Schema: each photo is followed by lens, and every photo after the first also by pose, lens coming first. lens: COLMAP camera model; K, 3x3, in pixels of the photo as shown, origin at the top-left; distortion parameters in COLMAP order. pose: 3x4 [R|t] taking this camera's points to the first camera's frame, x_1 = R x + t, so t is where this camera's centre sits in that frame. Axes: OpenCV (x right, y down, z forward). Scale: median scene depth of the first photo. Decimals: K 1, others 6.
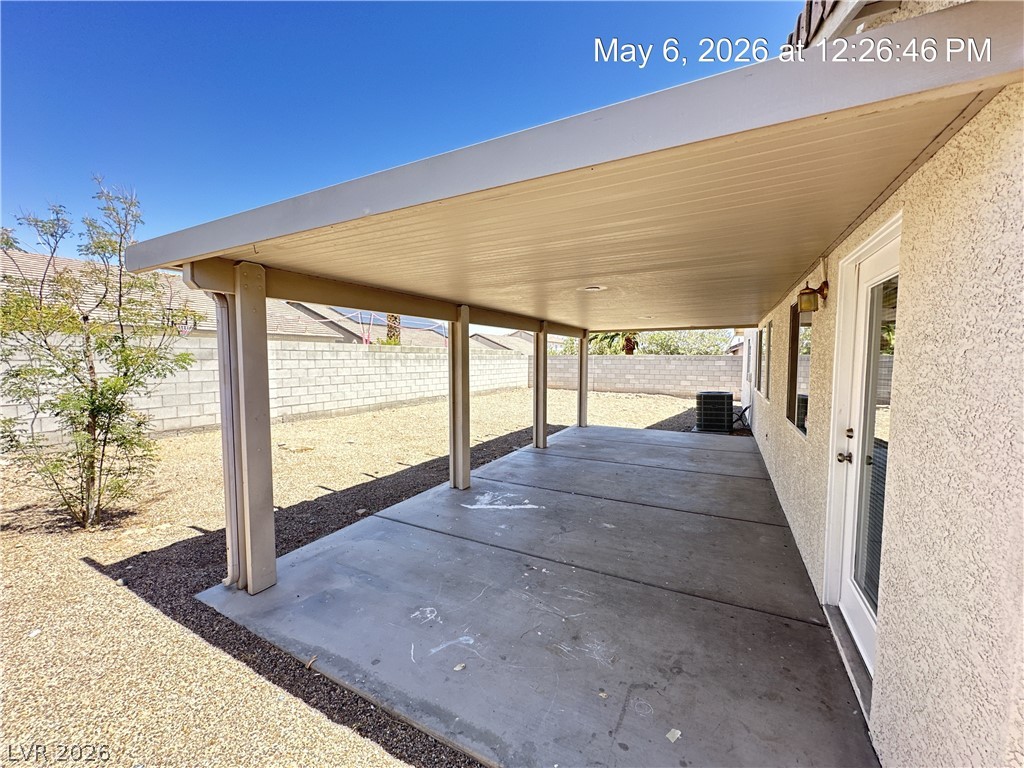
lens RADIAL K [[409.1, 0, 513.2], [0, 409.1, 384.9], [0, 0, 1]] dist [-0.001614, 0.000841]
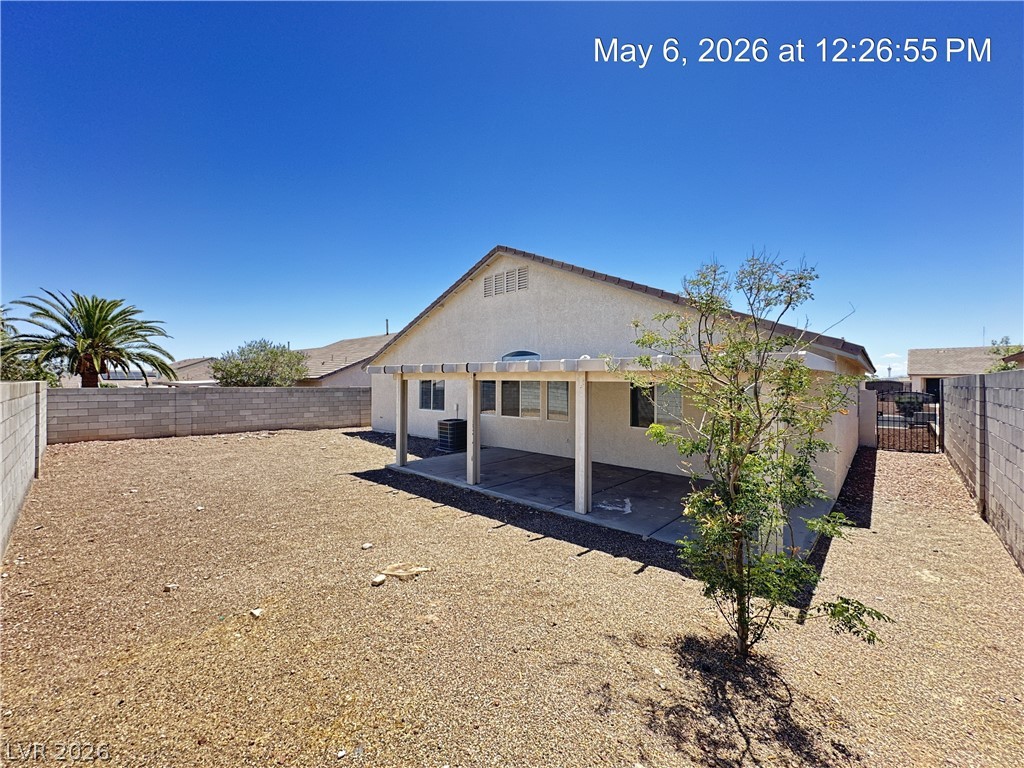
lens RADIAL K [[409.1, 0, 505.5], [0, 409.1, 378.8], [0, 0, 1]] dist [-0.001614, 0.000841]
pose [[0.259530, 0.008193, 0.965700, -0.602029], [0.055054, 0.998212, -0.023265, -0.061180], [-0.964165, 0.059203, 0.258615, 0.375937]]
